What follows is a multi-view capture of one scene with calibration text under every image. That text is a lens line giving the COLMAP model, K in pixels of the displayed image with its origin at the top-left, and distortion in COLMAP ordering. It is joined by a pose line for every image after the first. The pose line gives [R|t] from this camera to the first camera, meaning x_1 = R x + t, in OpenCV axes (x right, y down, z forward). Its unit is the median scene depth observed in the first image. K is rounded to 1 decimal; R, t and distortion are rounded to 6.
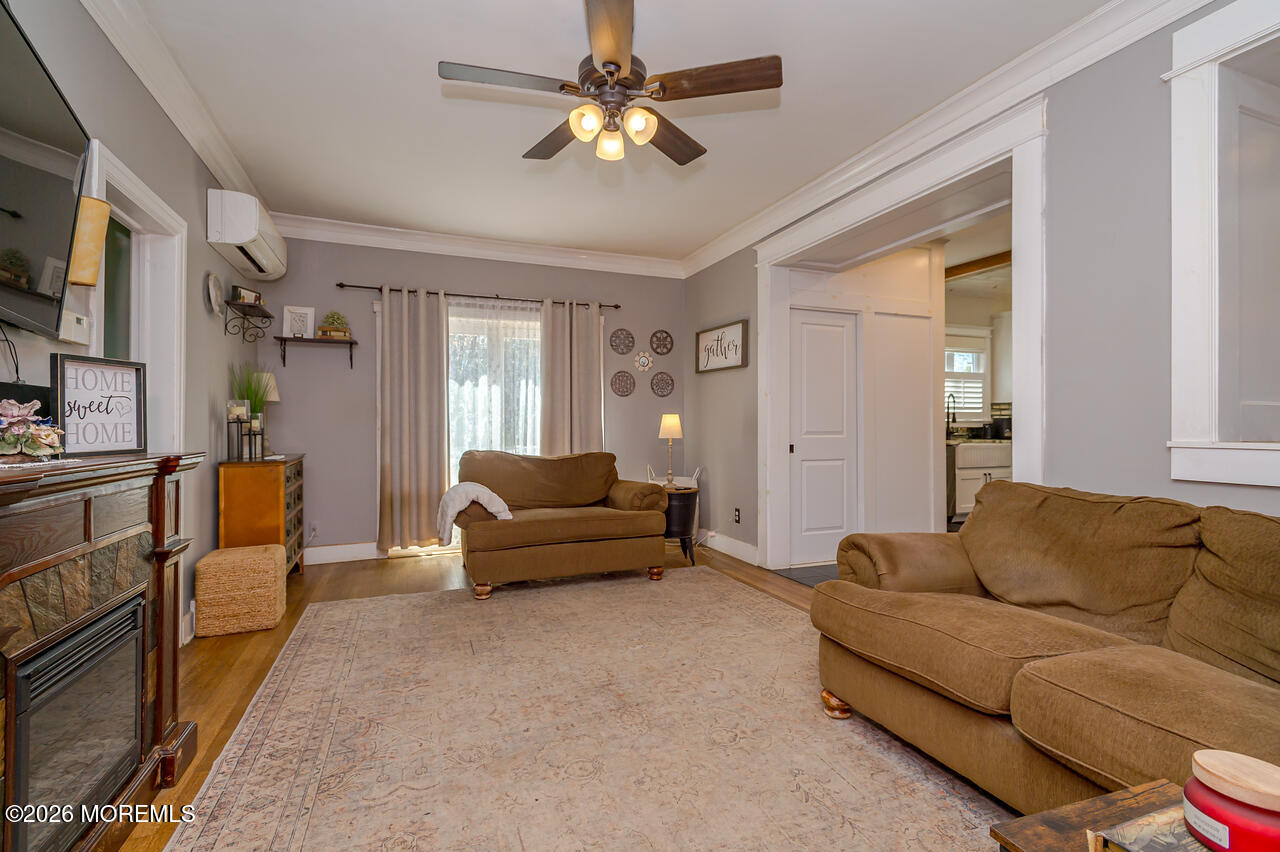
lens RADIAL K [[591.9, 0, 639.1], [0, 591.9, 420.7], [0, 0, 1]] dist [0.022226, -0.009896]
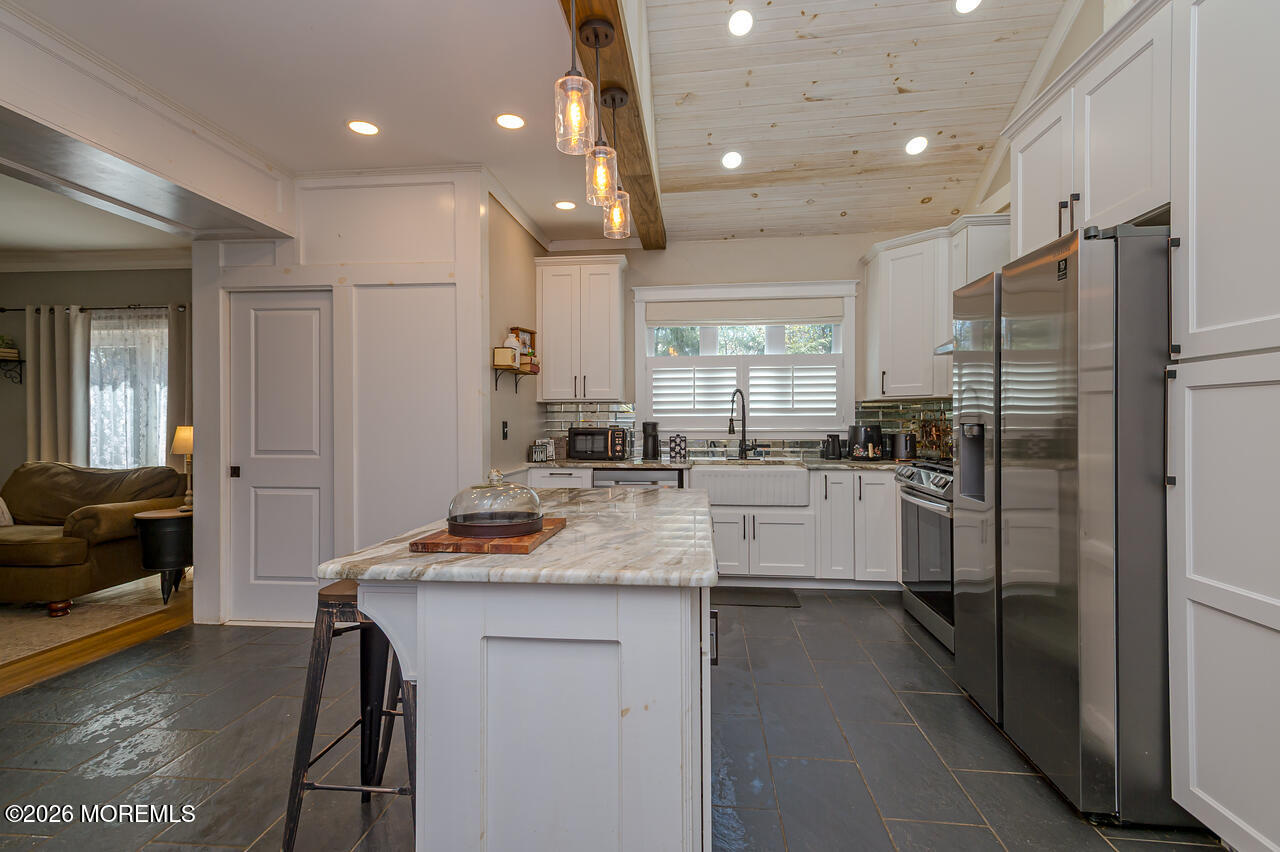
lens RADIAL K [[605.6, 0, 639.8], [0, 605.6, 422.2], [0, 0, 1]] dist [0.018369, -0.000774]
pose [[0.886290, -0.000340, -0.463131, 1.464183], [0.004162, 0.999965, 0.007232, -0.028458], [0.463113, -0.008337, 0.886260, 0.714138]]
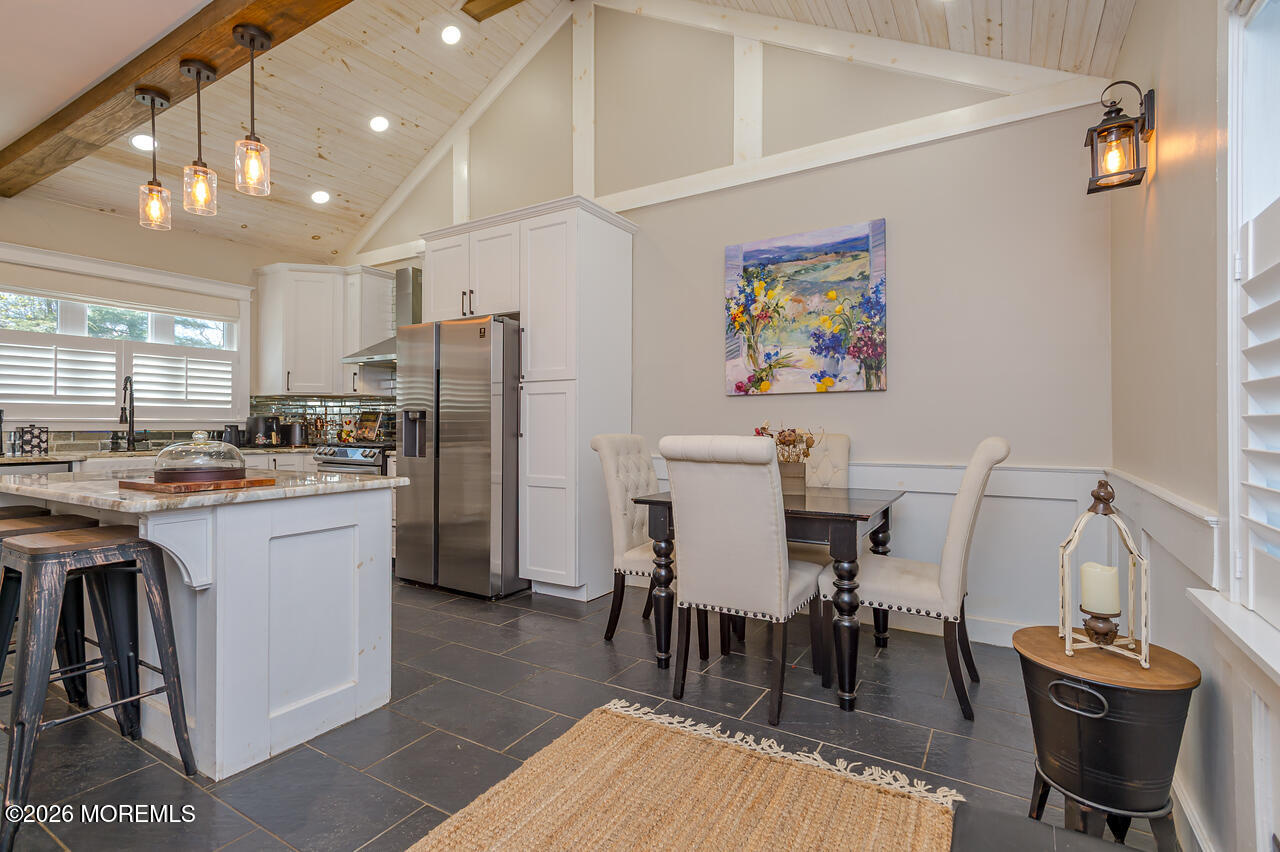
lens RADIAL K [[605.6, 0, 639.8], [0, 605.6, 422.2], [0, 0, 1]] dist [0.018369, -0.000774]
pose [[0.798744, 0.005385, 0.601647, 1.120740], [-0.004508, 0.999985, -0.002966, 0.003333], [-0.601654, -0.000343, 0.798757, 0.338242]]
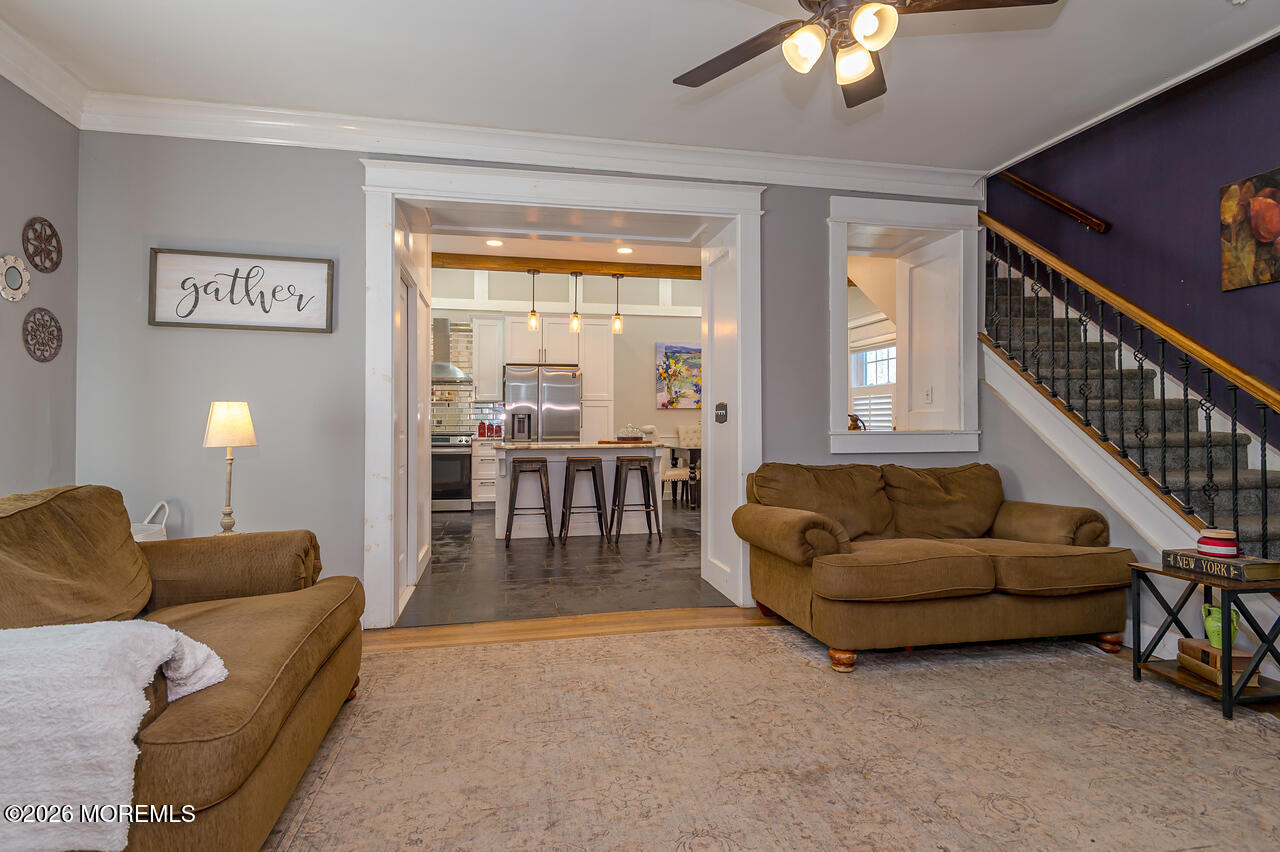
lens RADIAL K [[636.3, 0, 631.3], [0, 636.3, 417.1], [0, 0, 1]] dist [0.004436, -0.000542]
pose [[0.178660, 0.009720, 0.983863, -0.619829], [-0.005317, 0.999946, -0.008913, 0.008841], [-0.983897, -0.003639, 0.178702, 0.757872]]
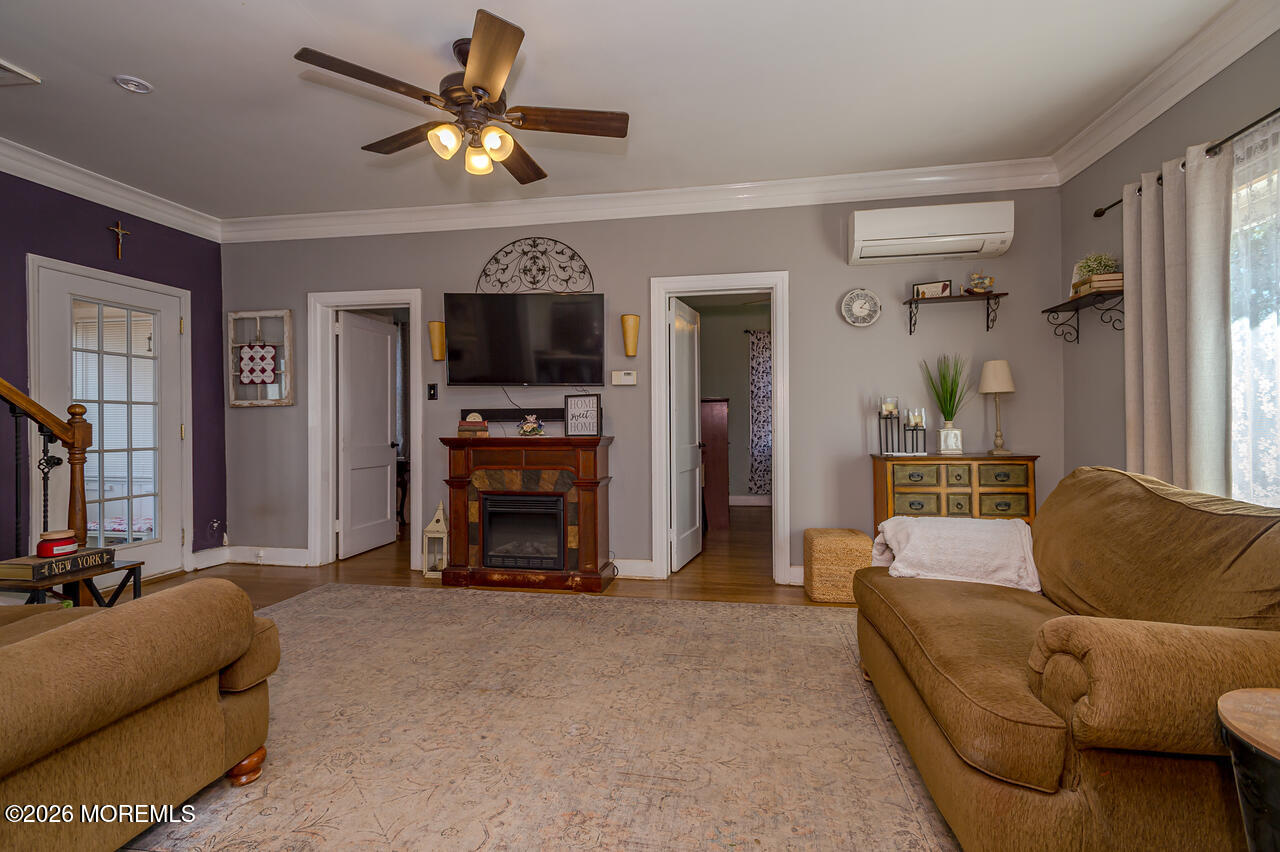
lens RADIAL K [[591.9, 0, 639.1], [0, 591.9, 420.7], [0, 0, 1]] dist [0.022226, -0.009896]
pose [[-0.519902, 0.000489, -0.854226, 0.481582], [0.013615, 0.999878, -0.007714, 0.009145], [0.854117, -0.015641, -0.519845, 1.214185]]
